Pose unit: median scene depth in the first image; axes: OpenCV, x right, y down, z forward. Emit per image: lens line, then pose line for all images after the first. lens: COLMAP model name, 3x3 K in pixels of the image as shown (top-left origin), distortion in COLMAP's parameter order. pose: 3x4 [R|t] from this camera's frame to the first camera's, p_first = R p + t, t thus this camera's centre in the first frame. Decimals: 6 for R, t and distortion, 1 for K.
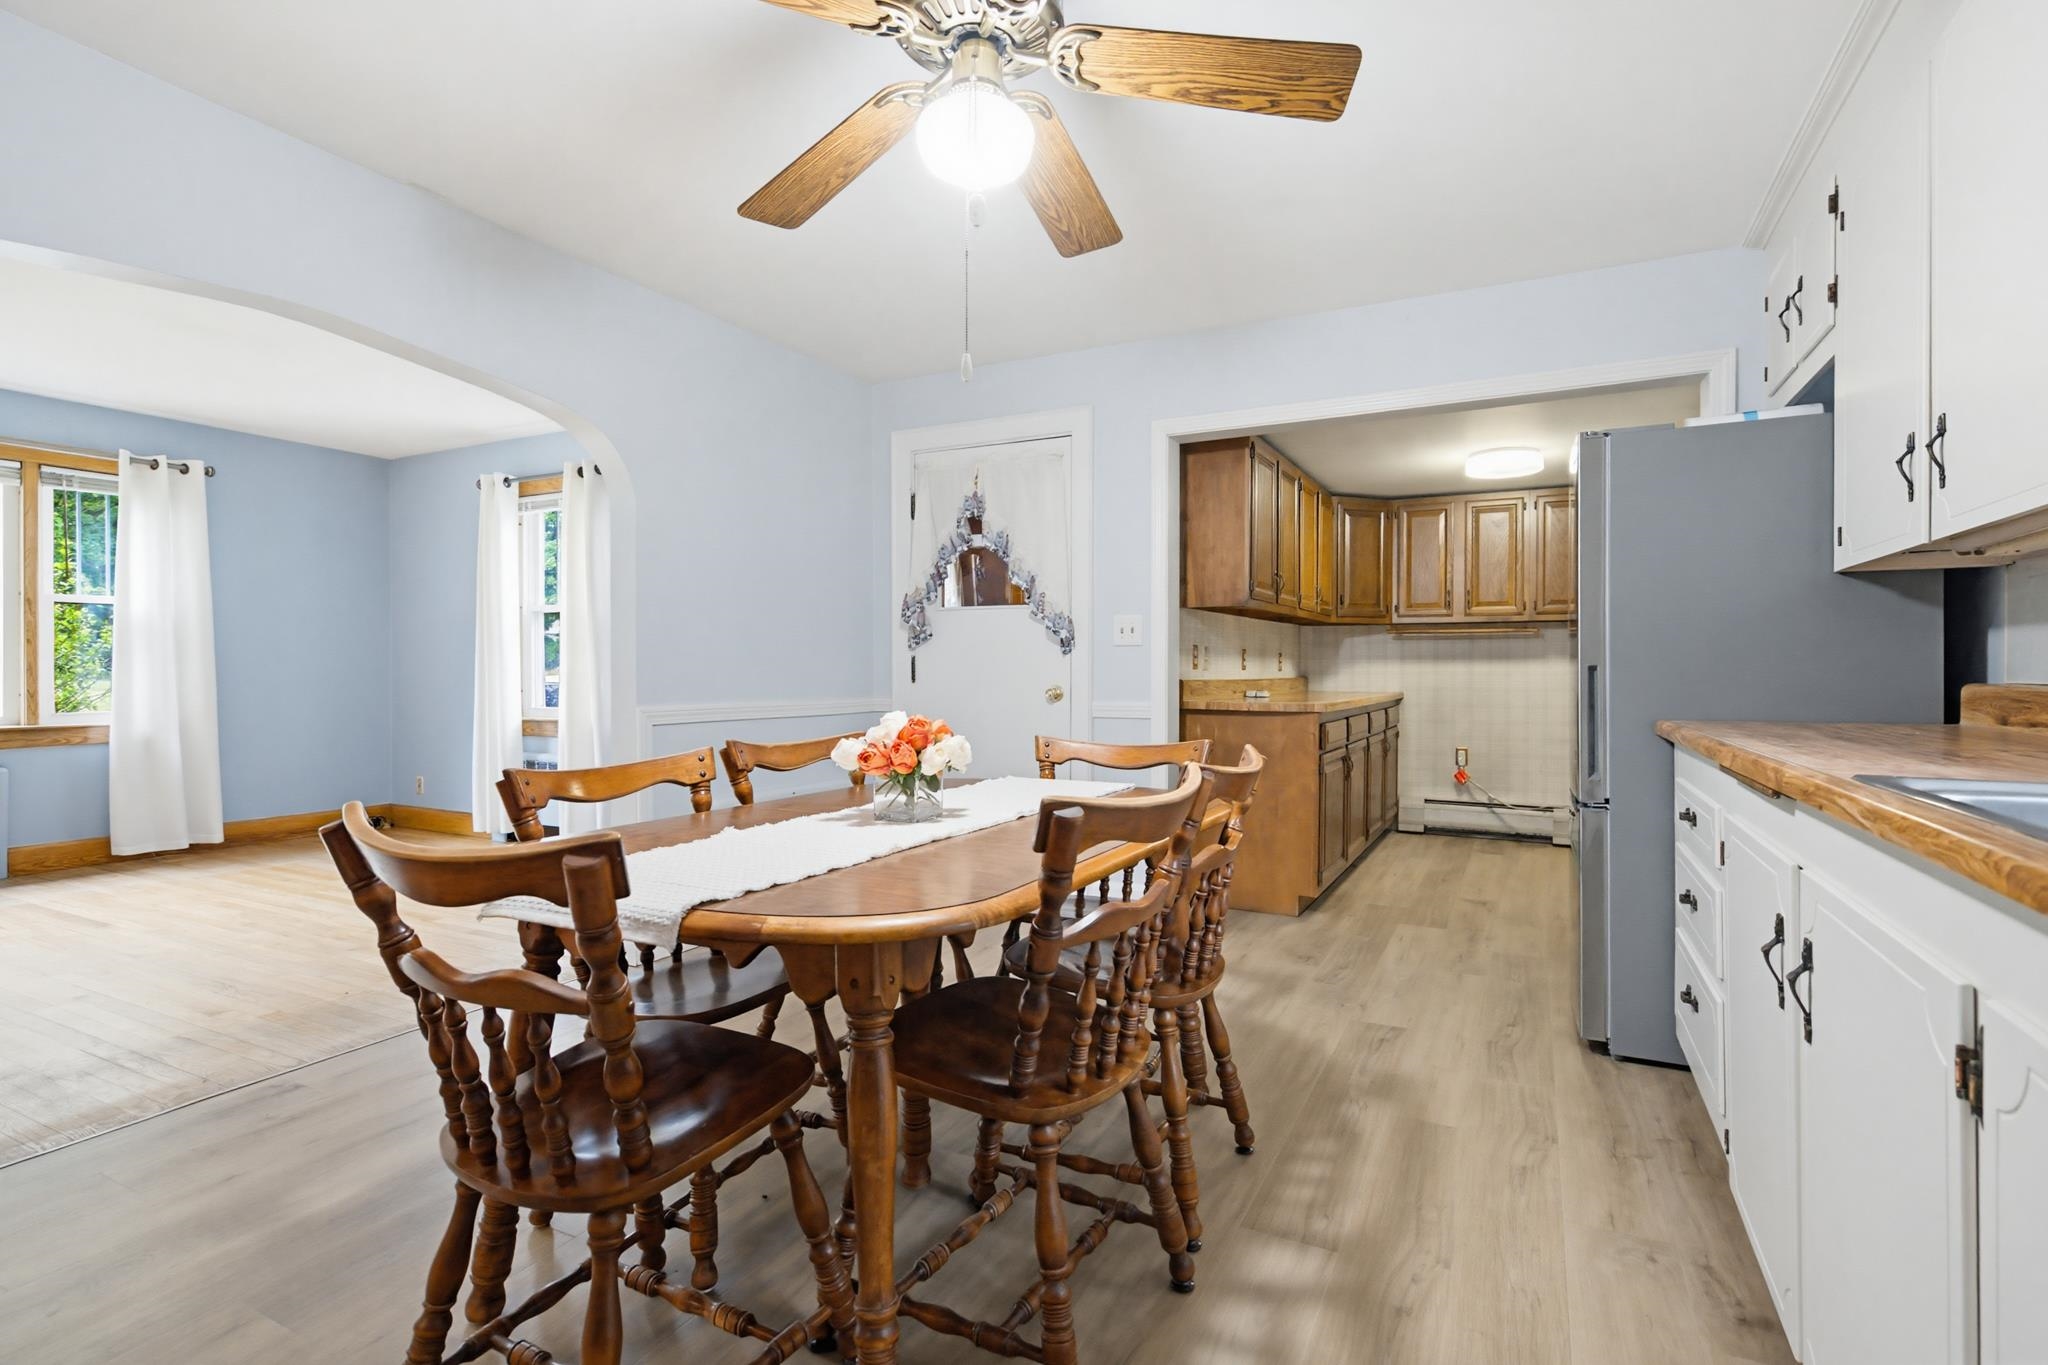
lens RADIAL K [[928.3, 0, 1025.7], [0, 928.3, 668.5], [0, 0, 1]] dist [0.002584, -0.000094]
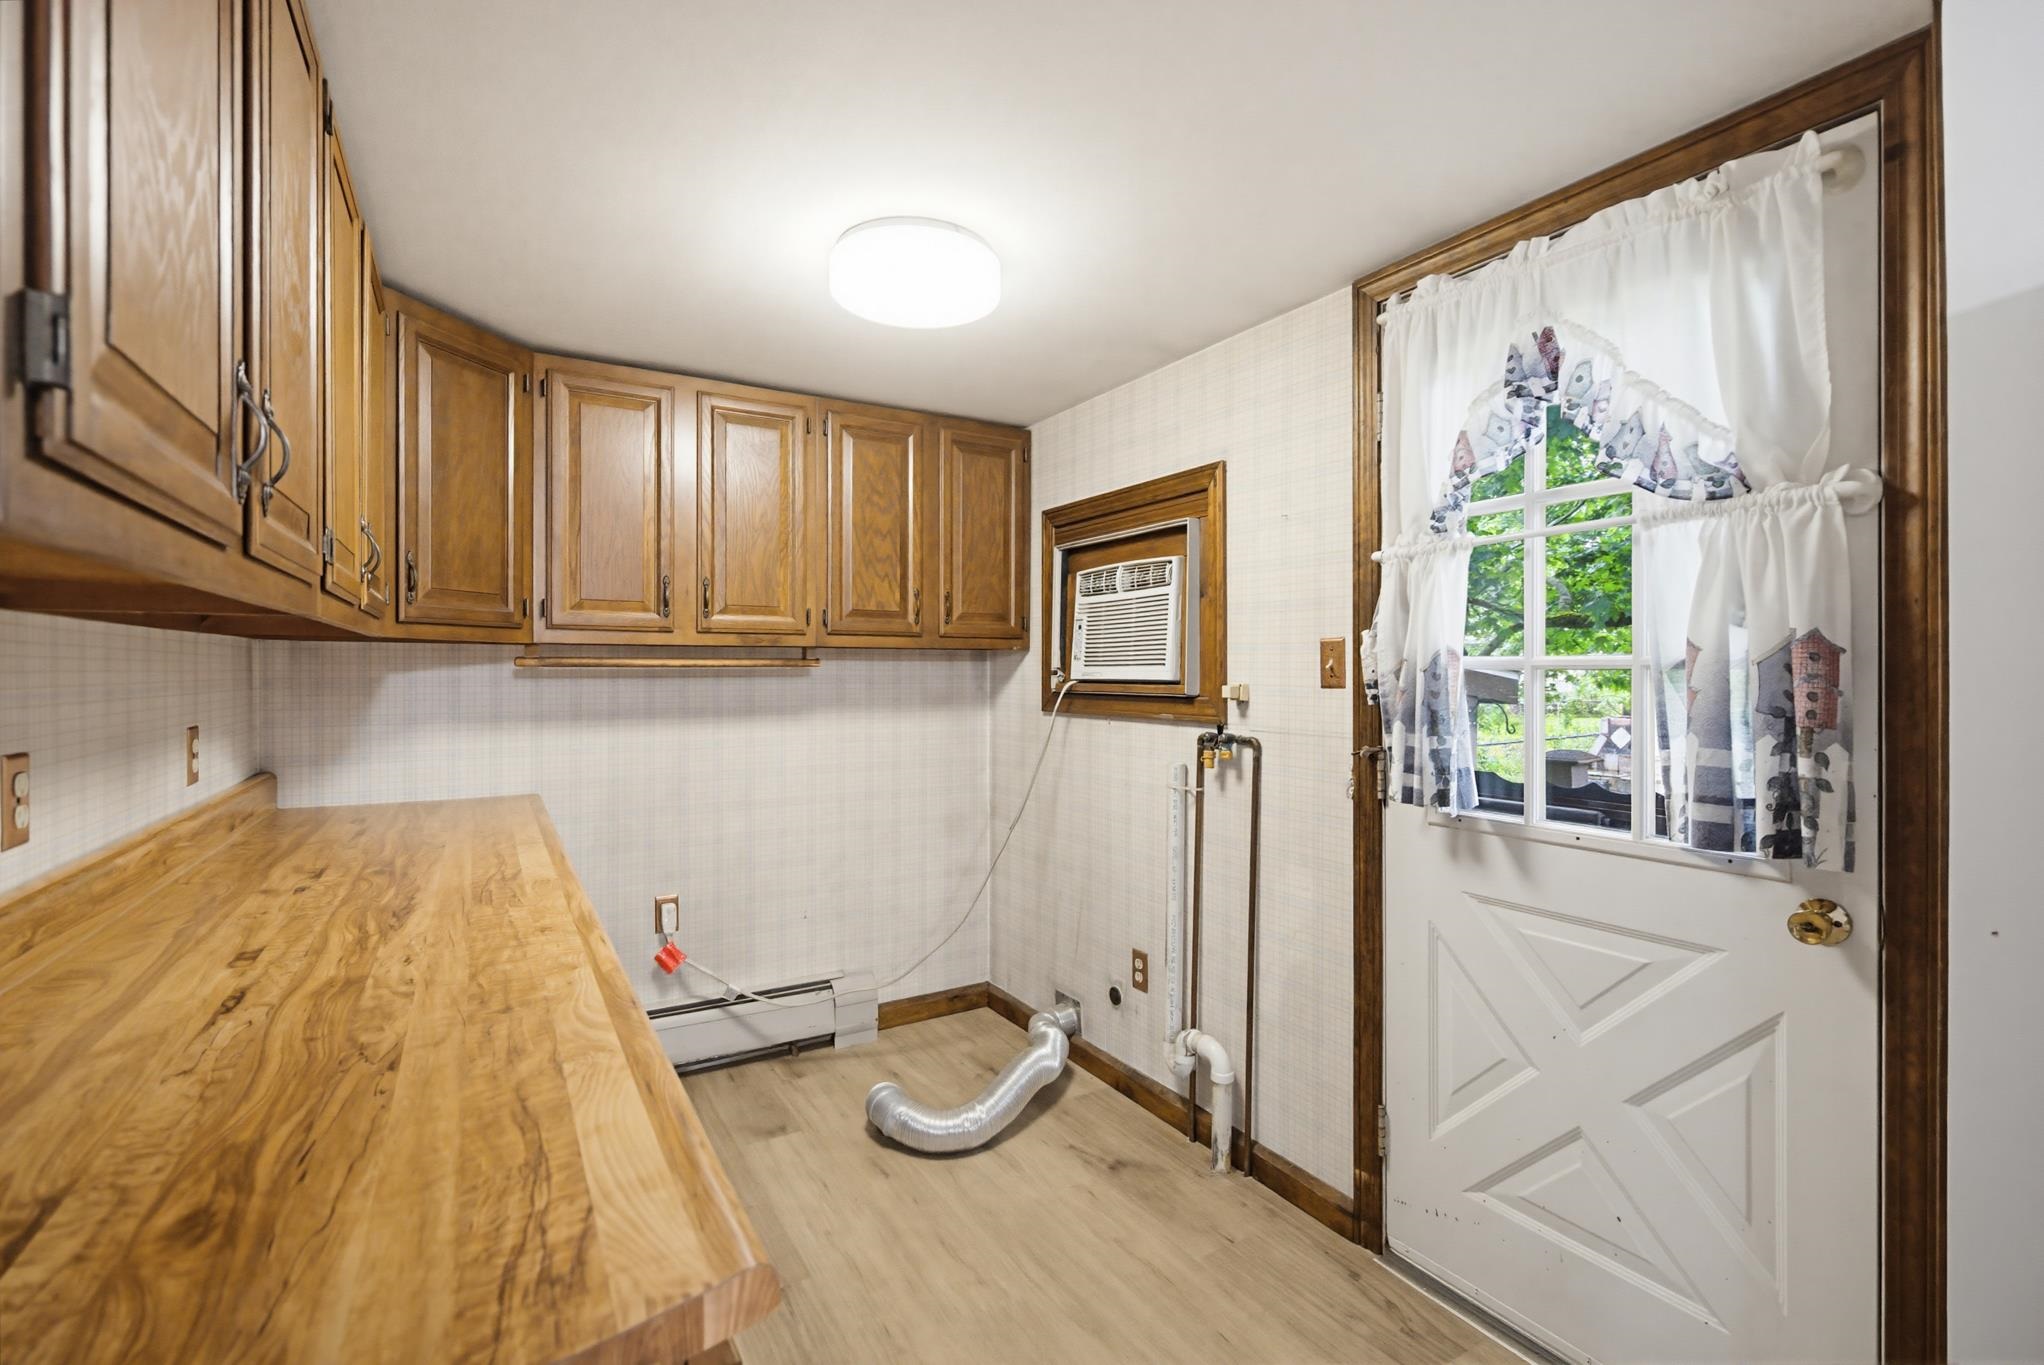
lens RADIAL K [[926.5, 0, 1023.2], [0, 926.5, 677.1], [0, 0, 1]] dist [0.002584, -0.000094]
pose [[0.513646, -0.003477, 0.857995, 0.144742], [0.008717, 0.999961, -0.001166, -0.030188], [-0.857958, 0.008078, 0.513657, 0.589287]]
